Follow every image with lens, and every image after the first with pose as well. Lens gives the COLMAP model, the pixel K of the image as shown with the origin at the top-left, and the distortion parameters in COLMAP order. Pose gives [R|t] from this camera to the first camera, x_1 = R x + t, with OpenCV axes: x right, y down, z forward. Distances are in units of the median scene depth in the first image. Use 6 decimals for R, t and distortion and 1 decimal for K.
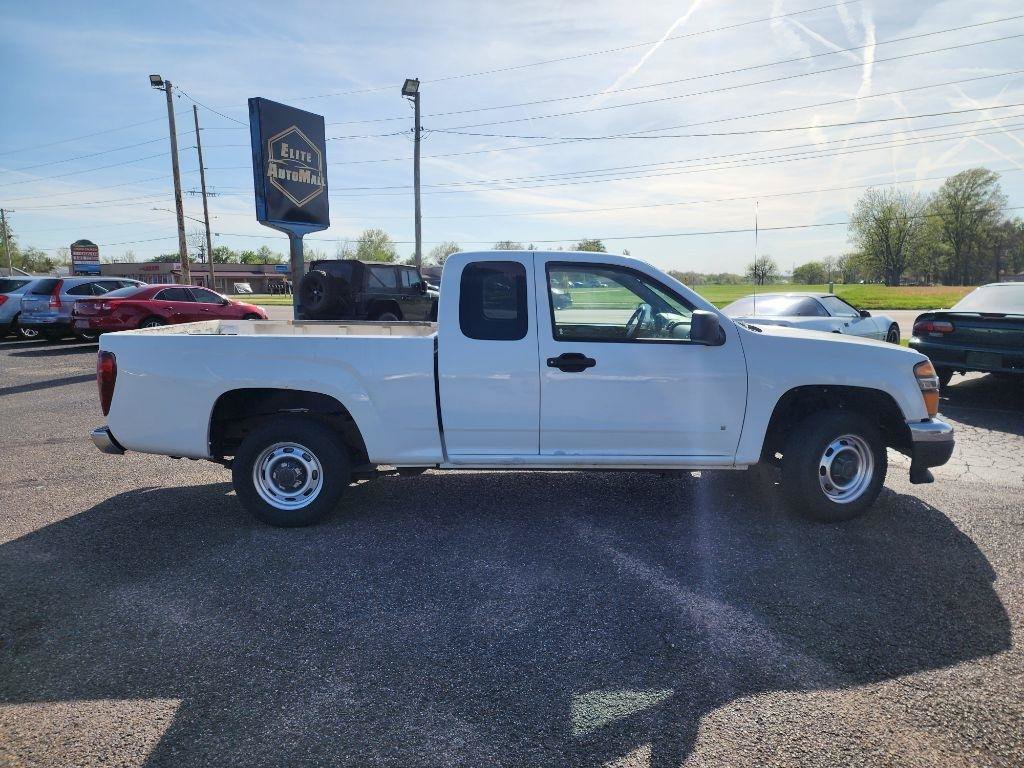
lens RADIAL K [[689.0, 0, 517.4], [0, 689.0, 381.6], [0, 0, 1]] dist [0.054313, -0.043685]
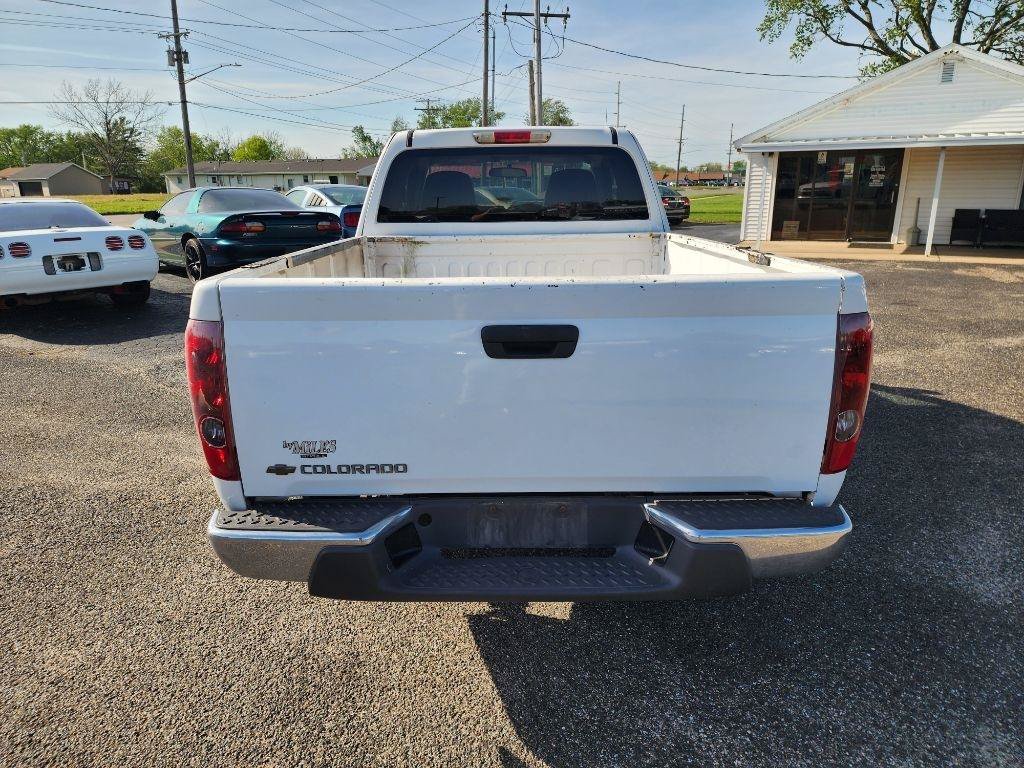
lens RADIAL K [[689.0, 0, 501.1], [0, 689.0, 378.6], [0, 0, 1]] dist [0.054313, -0.043685]
pose [[-0.017182, -0.260595, 0.965295, -0.204075], [0.153071, 0.953371, 0.260101, -0.029896], [-0.988066, 0.152227, 0.023509, 0.250778]]
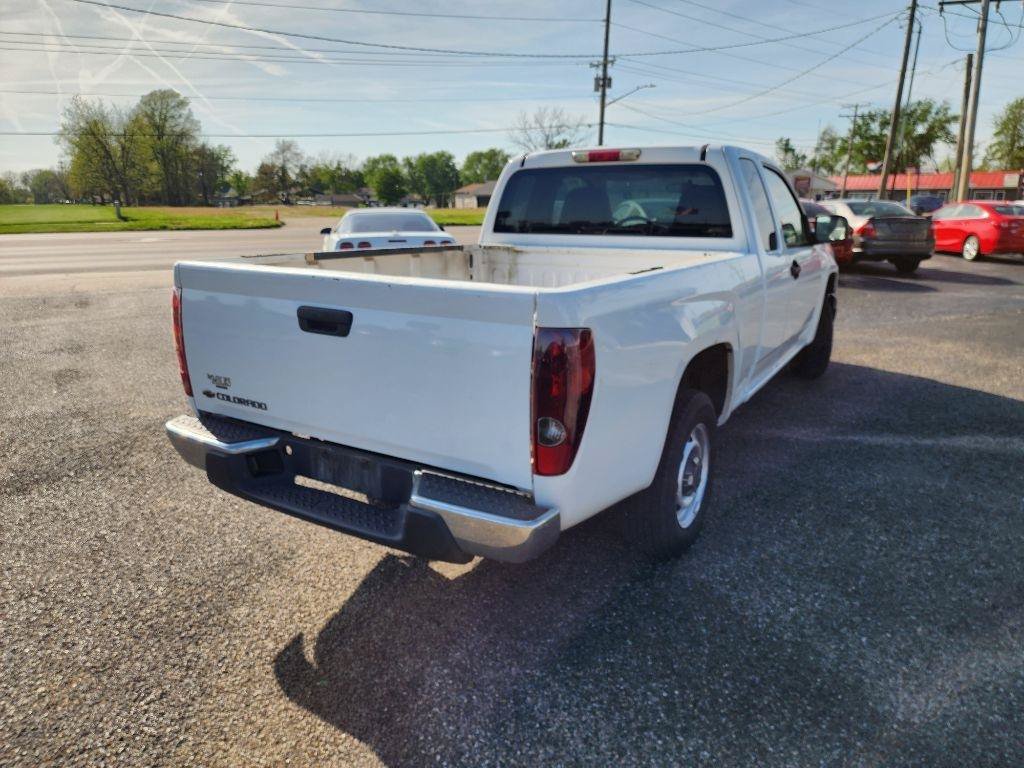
lens RADIAL K [[689.0, 0, 510.5], [0, 689.0, 385.9], [0, 0, 1]] dist [0.054313, -0.043685]
pose [[0.511234, -0.212717, 0.832701, -0.199707], [0.116205, 0.977098, 0.178260, -0.018223], [-0.851550, 0.005632, 0.524244, 0.168706]]
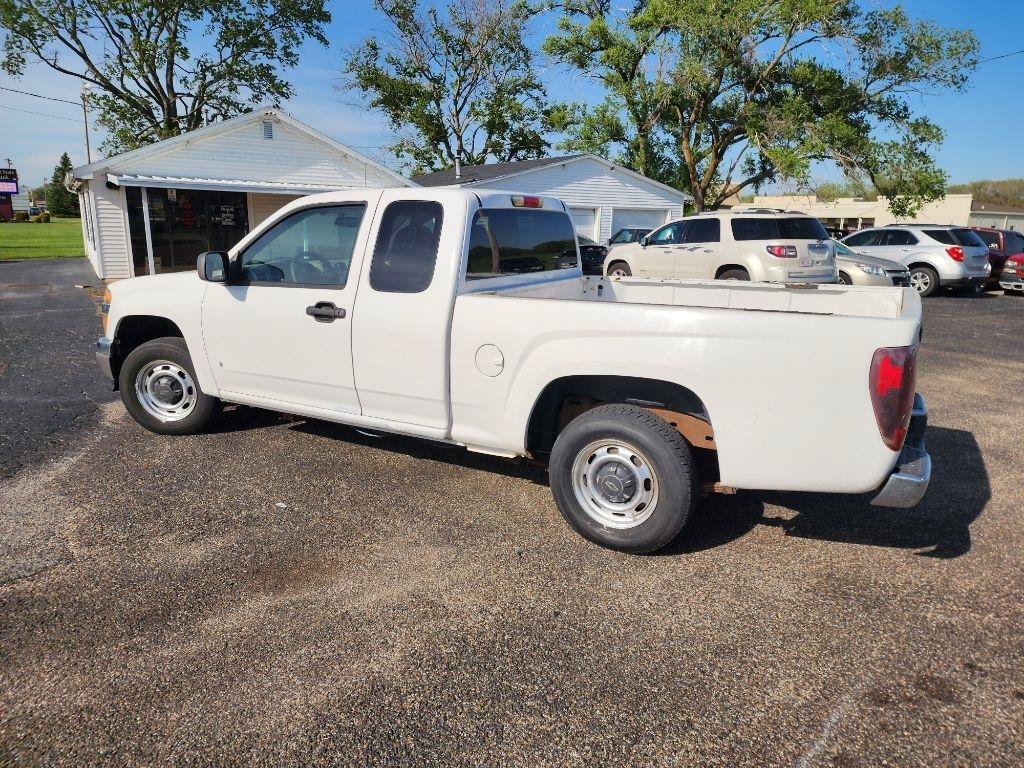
lens RADIAL K [[684.1, 0, 522.6], [0, 684.1, 386.9], [0, 0, 1]] dist [0.074176, -0.059784]
pose [[-0.886959, -0.116368, 0.446947, -0.116217], [0.054550, 0.934568, 0.351578, -0.062230], [-0.458615, 0.336216, -0.822576, 0.427257]]
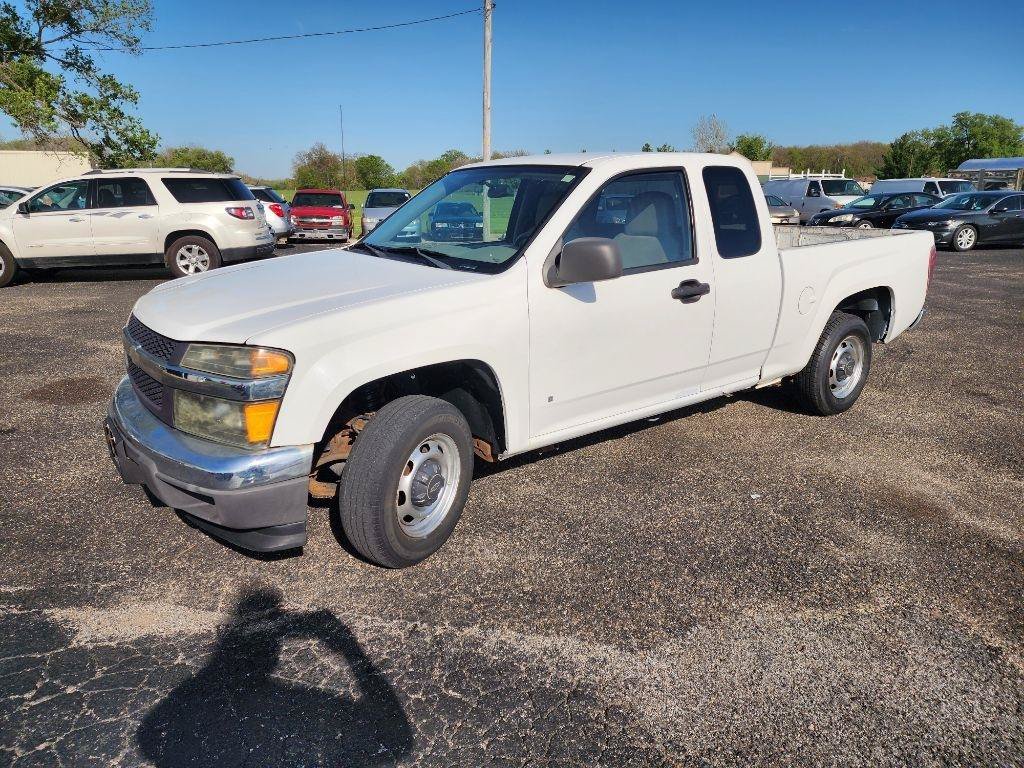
lens RADIAL K [[684.1, 0, 505.7], [0, 684.1, 379.8], [0, 0, 1]] dist [0.074176, -0.059784]
pose [[-0.782664, 0.172349, -0.598108, 0.162869], [-0.084793, 0.922422, 0.376760, -0.058102], [0.616642, 0.345592, -0.707333, 0.389732]]
